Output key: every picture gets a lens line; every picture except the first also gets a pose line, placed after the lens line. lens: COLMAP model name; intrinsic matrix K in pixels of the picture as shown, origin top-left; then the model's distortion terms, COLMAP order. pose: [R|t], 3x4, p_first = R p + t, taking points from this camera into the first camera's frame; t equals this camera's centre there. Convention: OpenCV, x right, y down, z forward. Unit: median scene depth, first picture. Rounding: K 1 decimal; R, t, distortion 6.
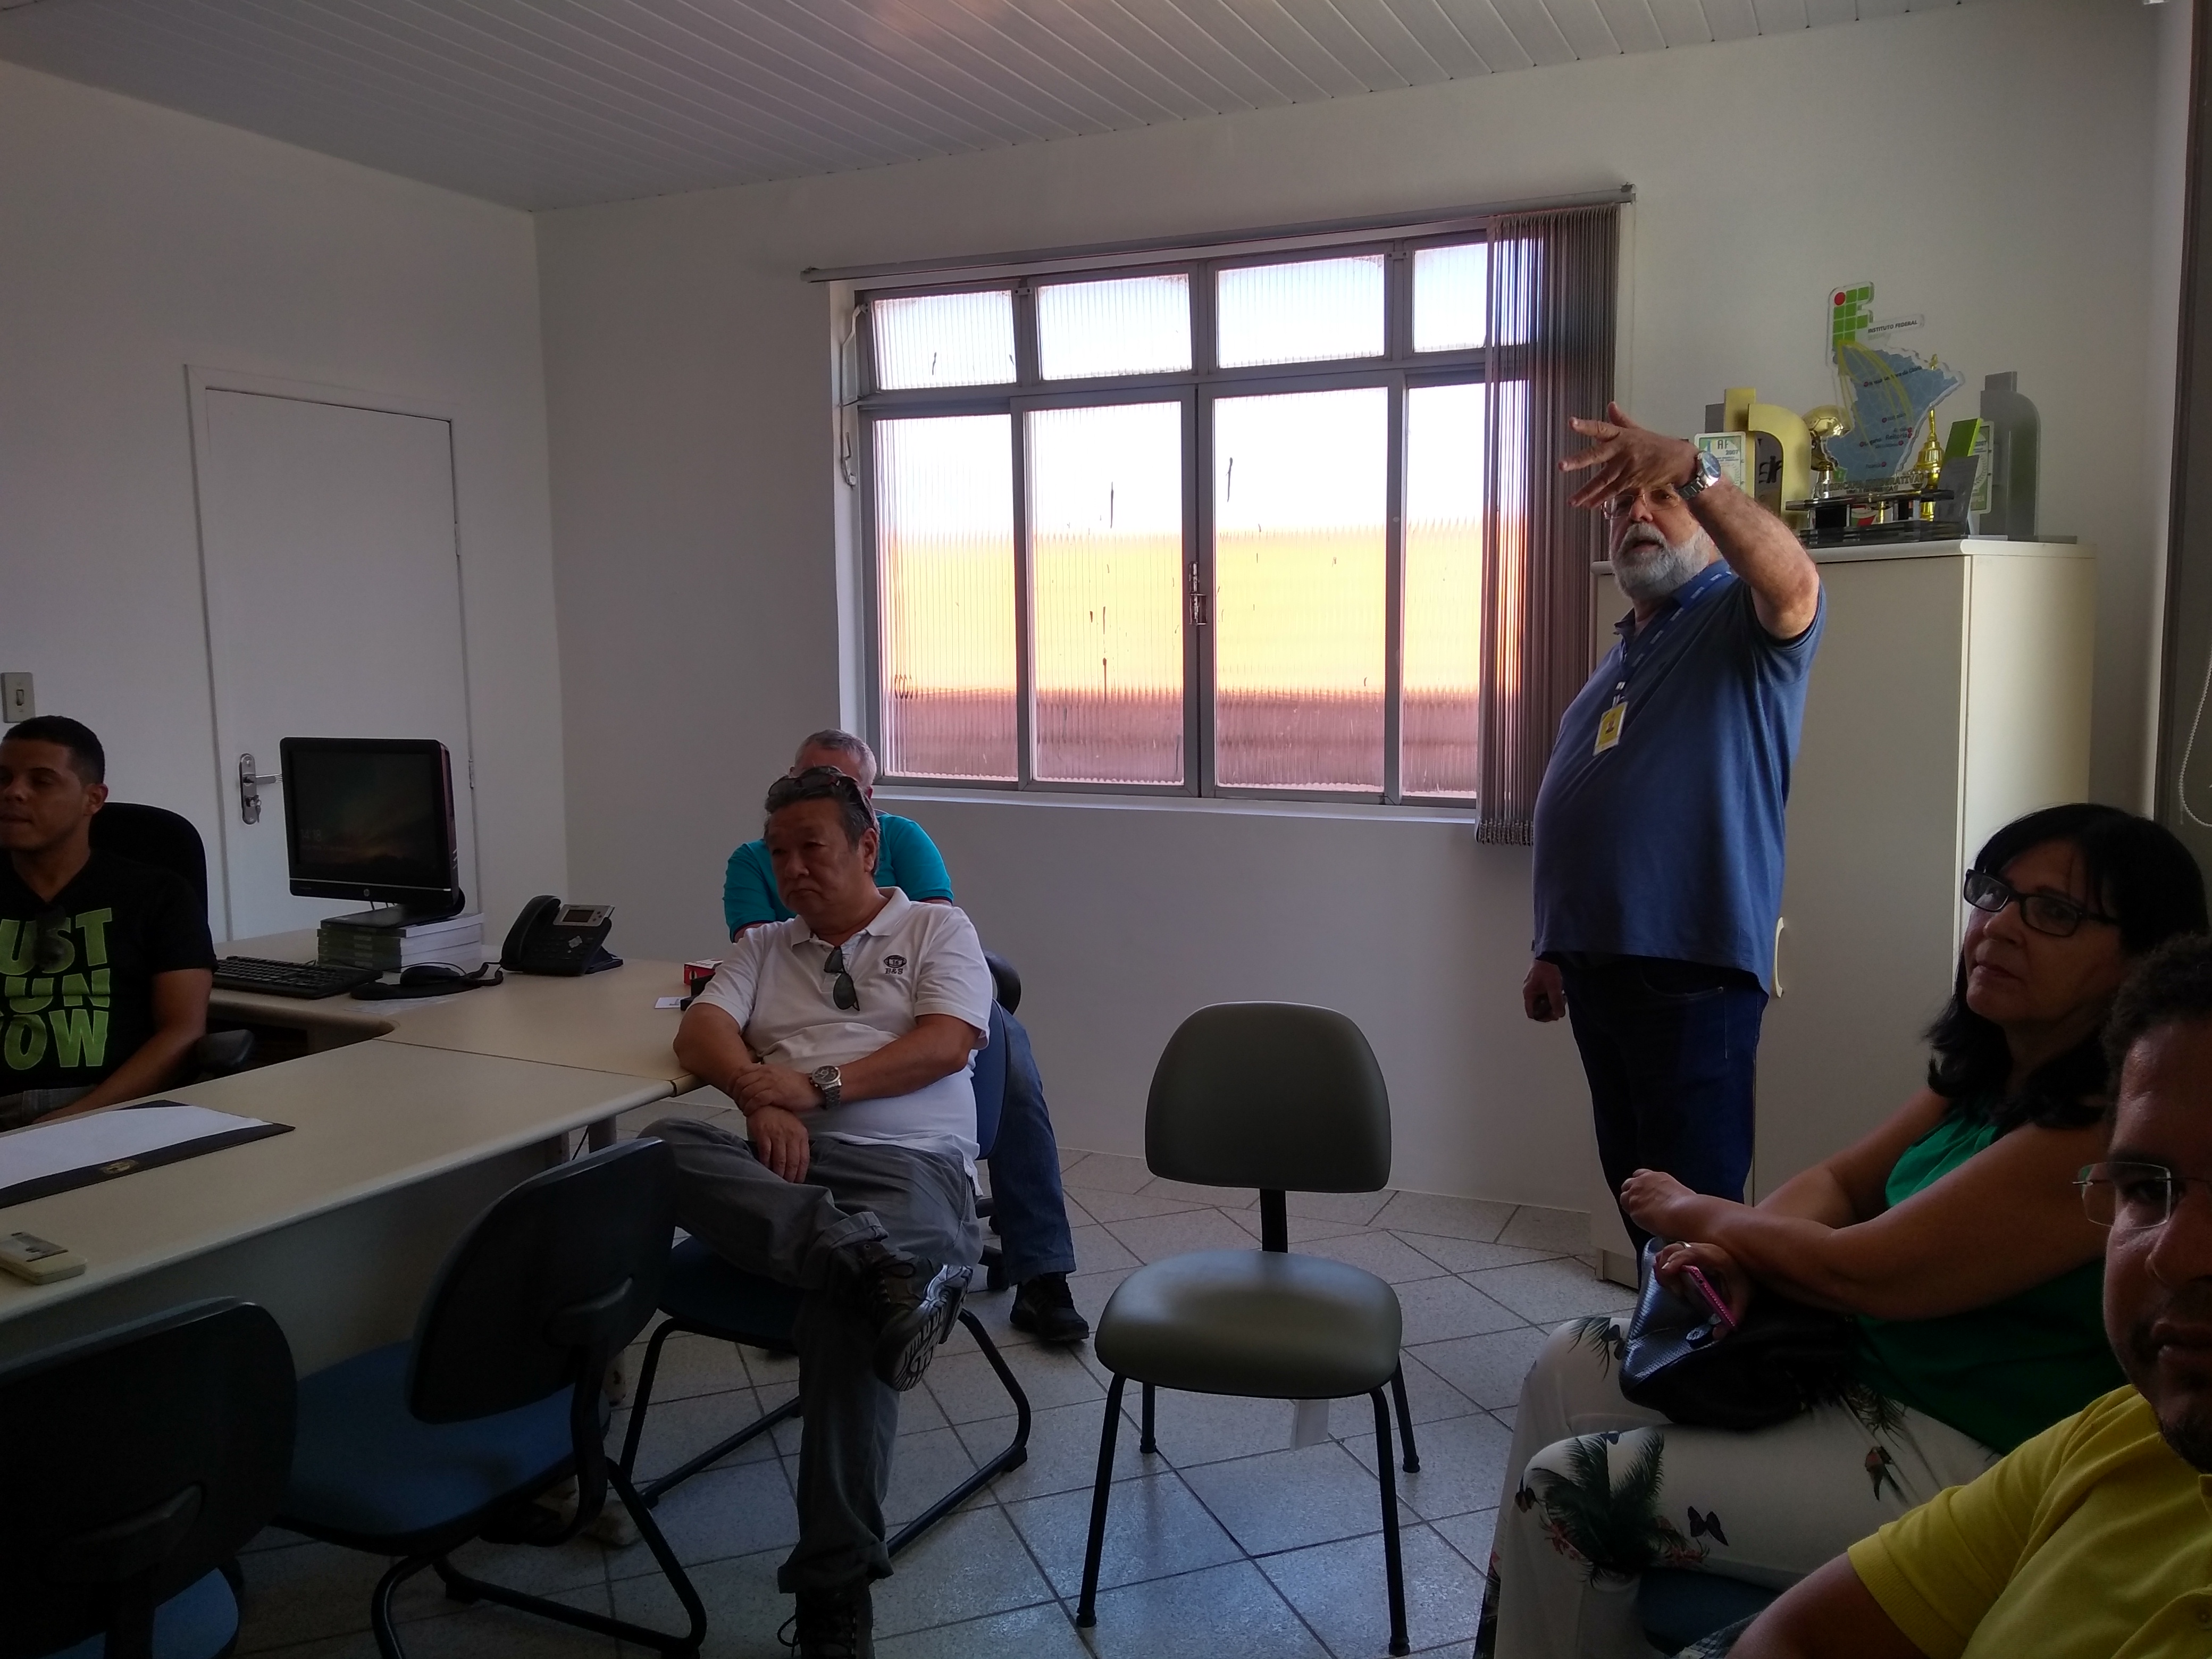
lens RADIAL K [[1704.5, 0, 1123.5], [0, 1704.5, 833.1], [0, 0, 1]] dist [0.099371, -0.145056]
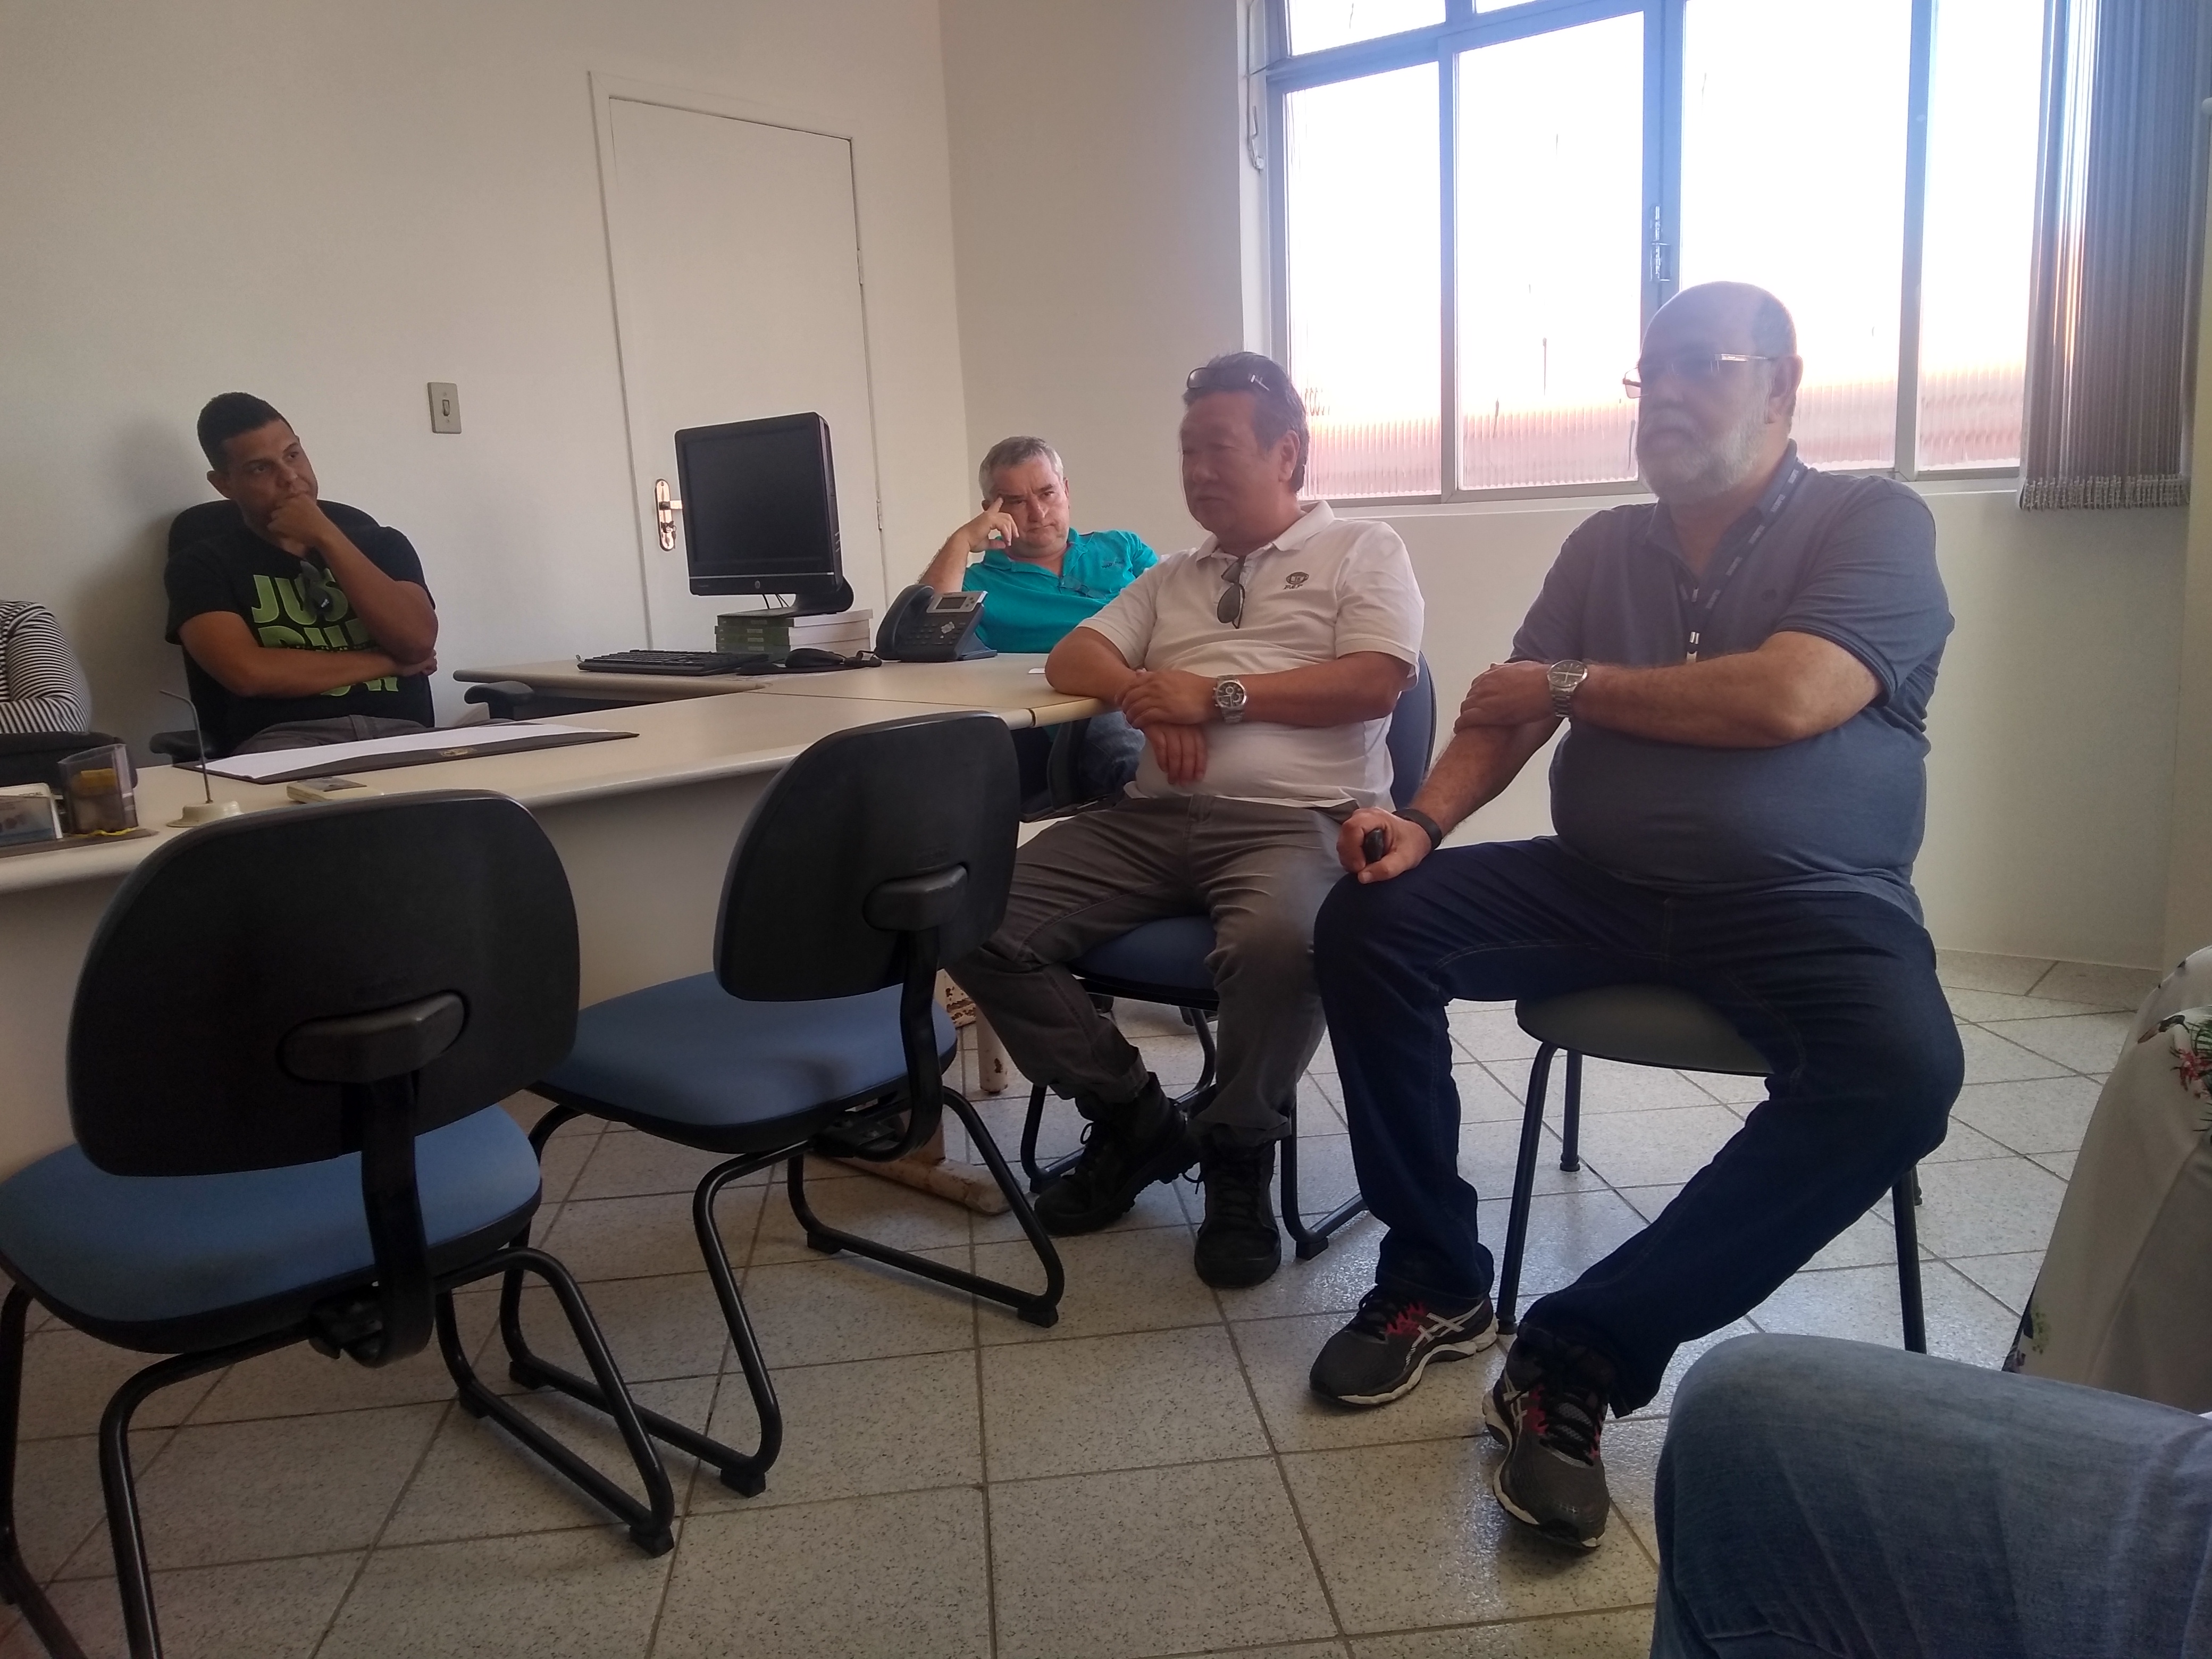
lens RADIAL K [[1704.5, 0, 1123.5], [0, 1704.5, 833.1], [0, 0, 1]] dist [0.099371, -0.145056]
pose [[0.967721, 0.011454, -0.251764, 0.006082], [0.007432, 0.997235, 0.073937, 0.098399], [0.251915, -0.073421, 0.964960, 0.103044]]
